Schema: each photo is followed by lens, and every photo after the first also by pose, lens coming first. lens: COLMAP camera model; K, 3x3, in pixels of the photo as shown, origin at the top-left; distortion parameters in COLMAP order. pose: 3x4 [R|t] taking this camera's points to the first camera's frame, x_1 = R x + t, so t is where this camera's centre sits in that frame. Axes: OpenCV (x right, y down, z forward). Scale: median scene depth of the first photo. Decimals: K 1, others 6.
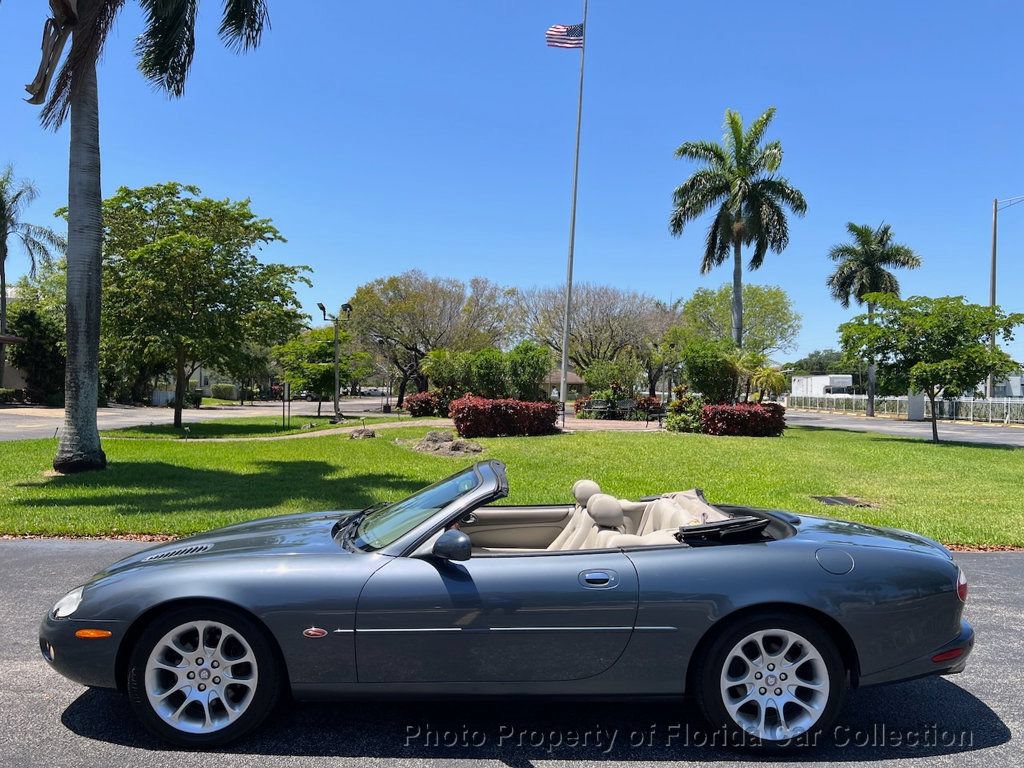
lens RADIAL K [[766.7, 0, 512.3], [0, 766.7, 372.2], [0, 0, 1]] dist [0.045563, -0.050086]
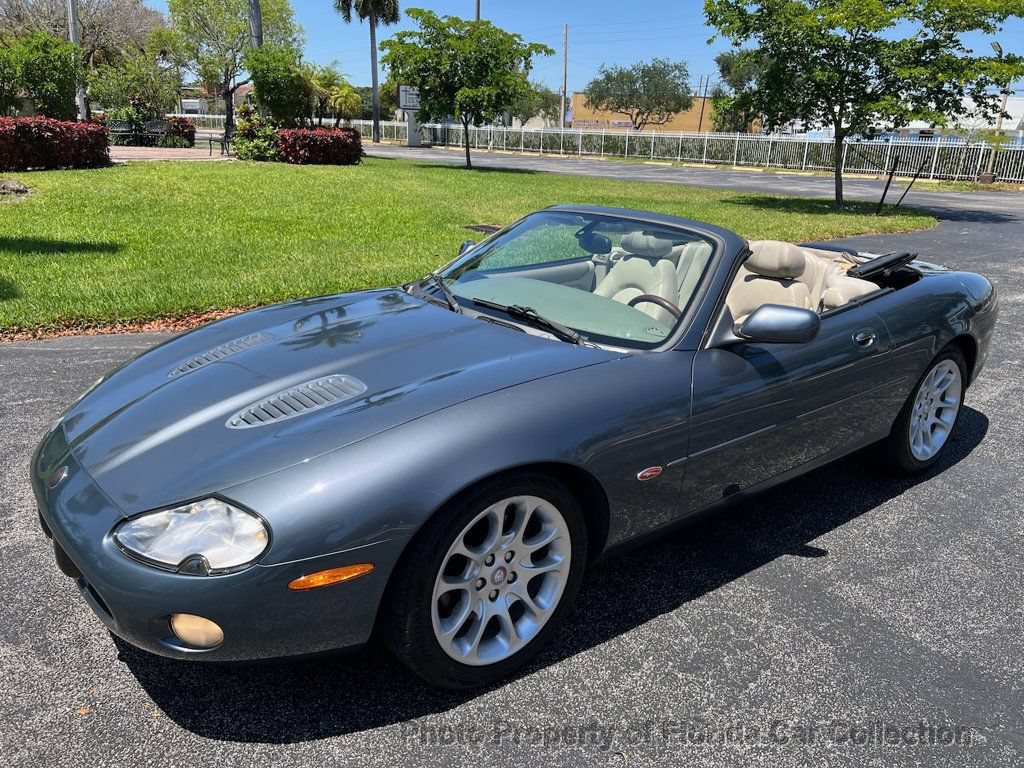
lens RADIAL K [[779.7, 0, 514.4], [0, 779.7, 376.7], [0, 0, 1]] dist [0.052580, -0.064686]
pose [[0.797043, -0.172209, 0.578849, -0.130786], [-0.035315, 0.943552, 0.329337, 0.005669], [-0.602889, -0.282938, 0.745970, 0.102593]]
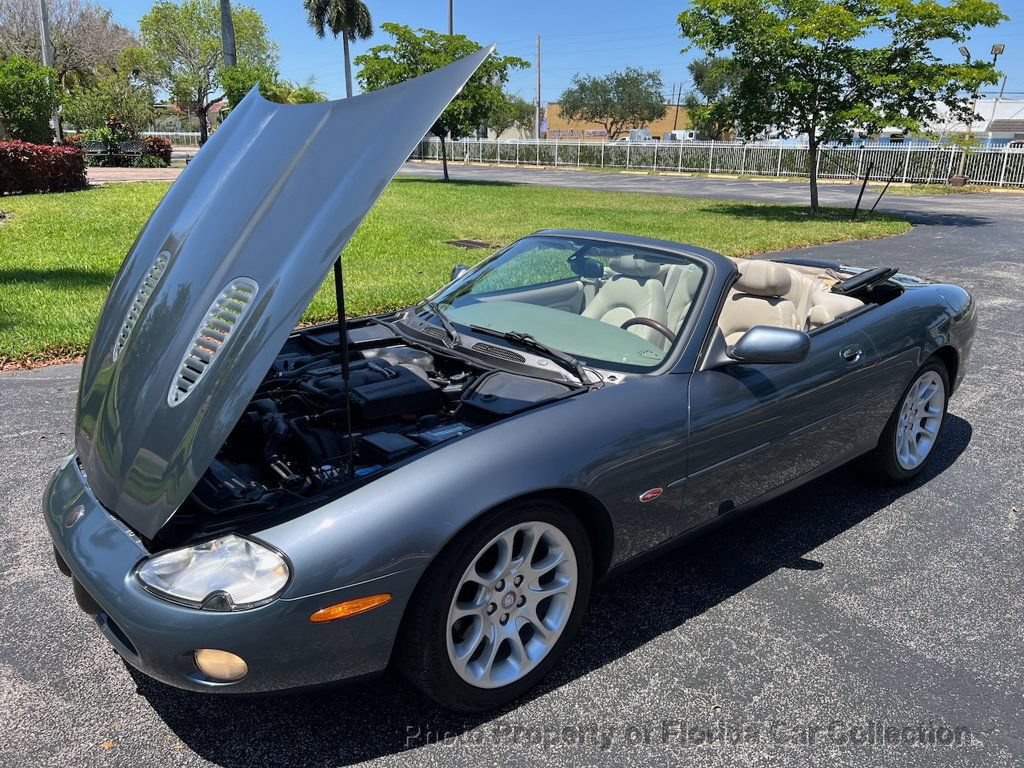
lens RADIAL K [[779.0, 0, 509.0], [0, 779.0, 384.7], [0, 0, 1]] dist [0.051998, -0.061770]
pose [[0.782468, -0.190646, 0.592788, -0.134885], [-0.016787, 0.945174, 0.326136, 0.001980], [-0.622464, -0.265142, 0.736368, 0.103074]]
